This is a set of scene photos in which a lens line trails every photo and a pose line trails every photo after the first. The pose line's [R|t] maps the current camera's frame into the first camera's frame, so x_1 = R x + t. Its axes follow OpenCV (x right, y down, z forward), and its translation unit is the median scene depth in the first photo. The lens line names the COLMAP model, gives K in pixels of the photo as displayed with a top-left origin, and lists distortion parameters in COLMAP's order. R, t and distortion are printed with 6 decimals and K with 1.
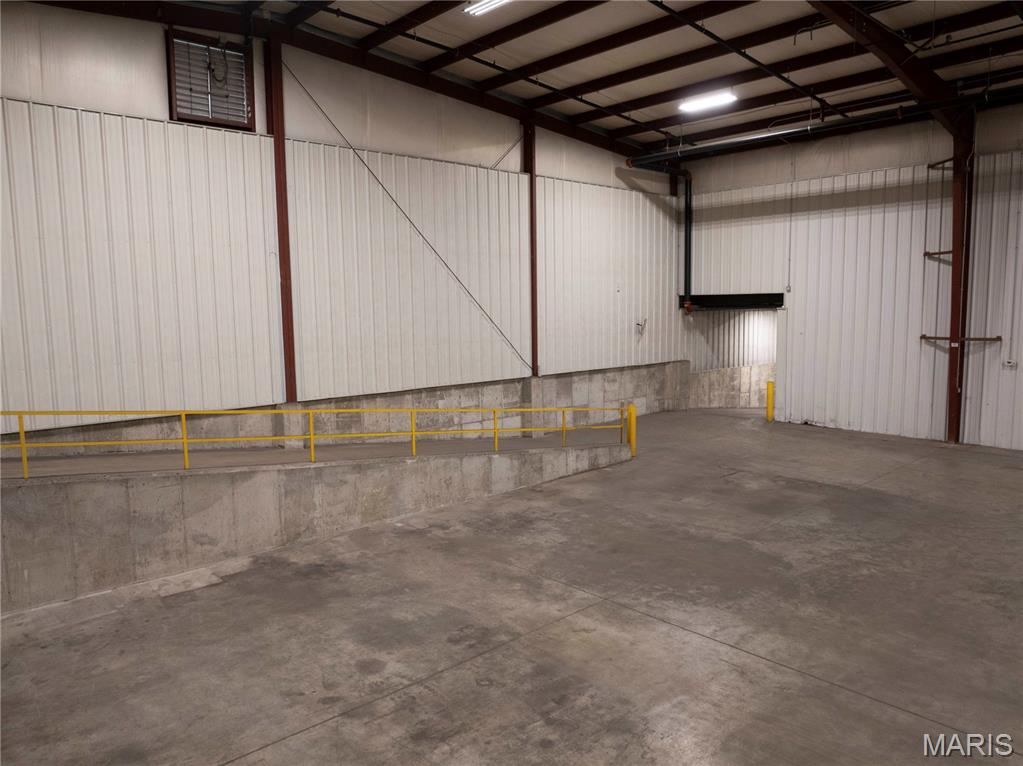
lens RADIAL K [[720.0, 0, 511.5], [0, 720.0, 383.0], [0, 0, 1]] dist [-0.039562, 0.003970]
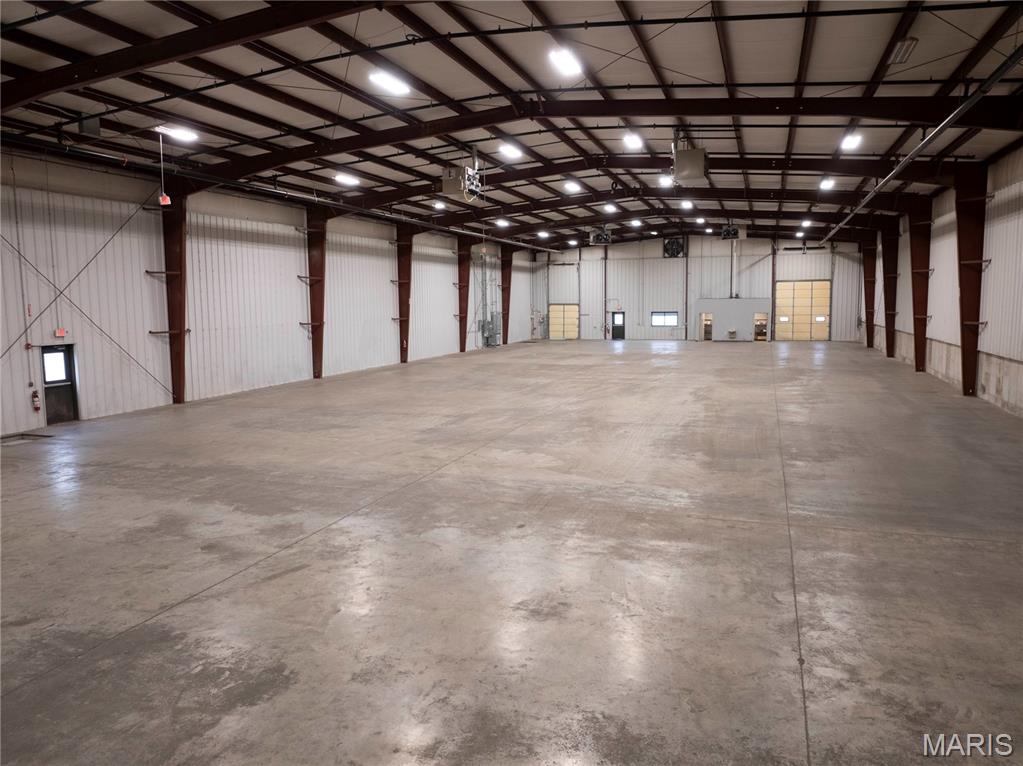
lens RADIAL K [[720.0, 0, 511.5], [0, 720.0, 383.0], [0, 0, 1]] dist [-0.039562, 0.003970]
pose [[-0.456139, -0.083693, 0.885964, -1.116815], [0.112839, 0.982093, 0.150869, -0.116636], [-0.882725, 0.168789, -0.438527, 1.187518]]
